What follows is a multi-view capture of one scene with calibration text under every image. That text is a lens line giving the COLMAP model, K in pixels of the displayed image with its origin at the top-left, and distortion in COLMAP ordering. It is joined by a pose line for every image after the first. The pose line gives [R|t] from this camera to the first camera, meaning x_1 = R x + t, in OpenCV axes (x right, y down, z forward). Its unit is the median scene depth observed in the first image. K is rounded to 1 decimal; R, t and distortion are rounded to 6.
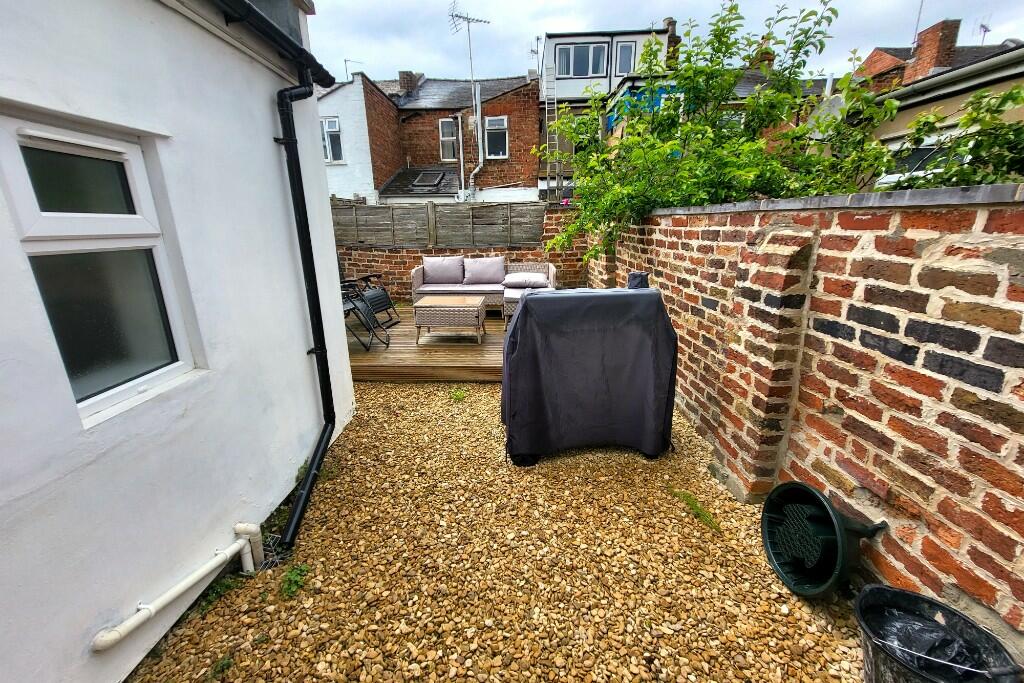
lens RADIAL K [[411.4, 0, 501.0], [0, 411.4, 335.1], [0, 0, 1]] dist [0.001879, 0.000008]
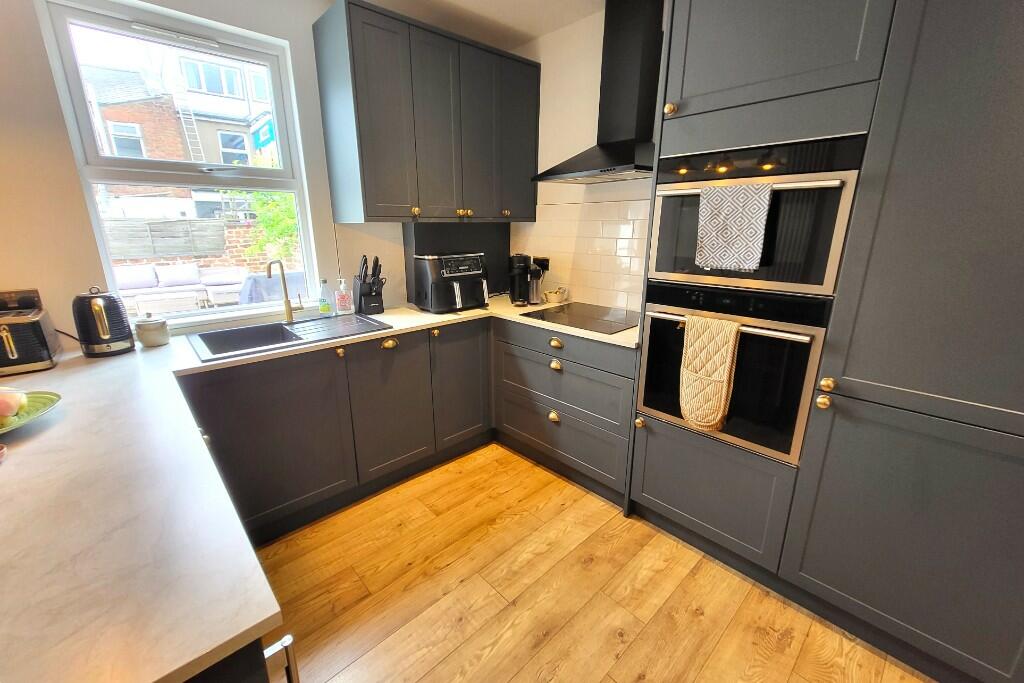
lens RADIAL K [[411.4, 0, 501.0], [0, 411.4, 335.1], [0, 0, 1]] dist [0.001879, 0.000008]
pose [[0.729089, -0.163190, 0.664679, -0.170861], [0.173528, 0.983501, 0.051123, 0.113843], [-0.662055, 0.078067, 0.745378, -0.496521]]
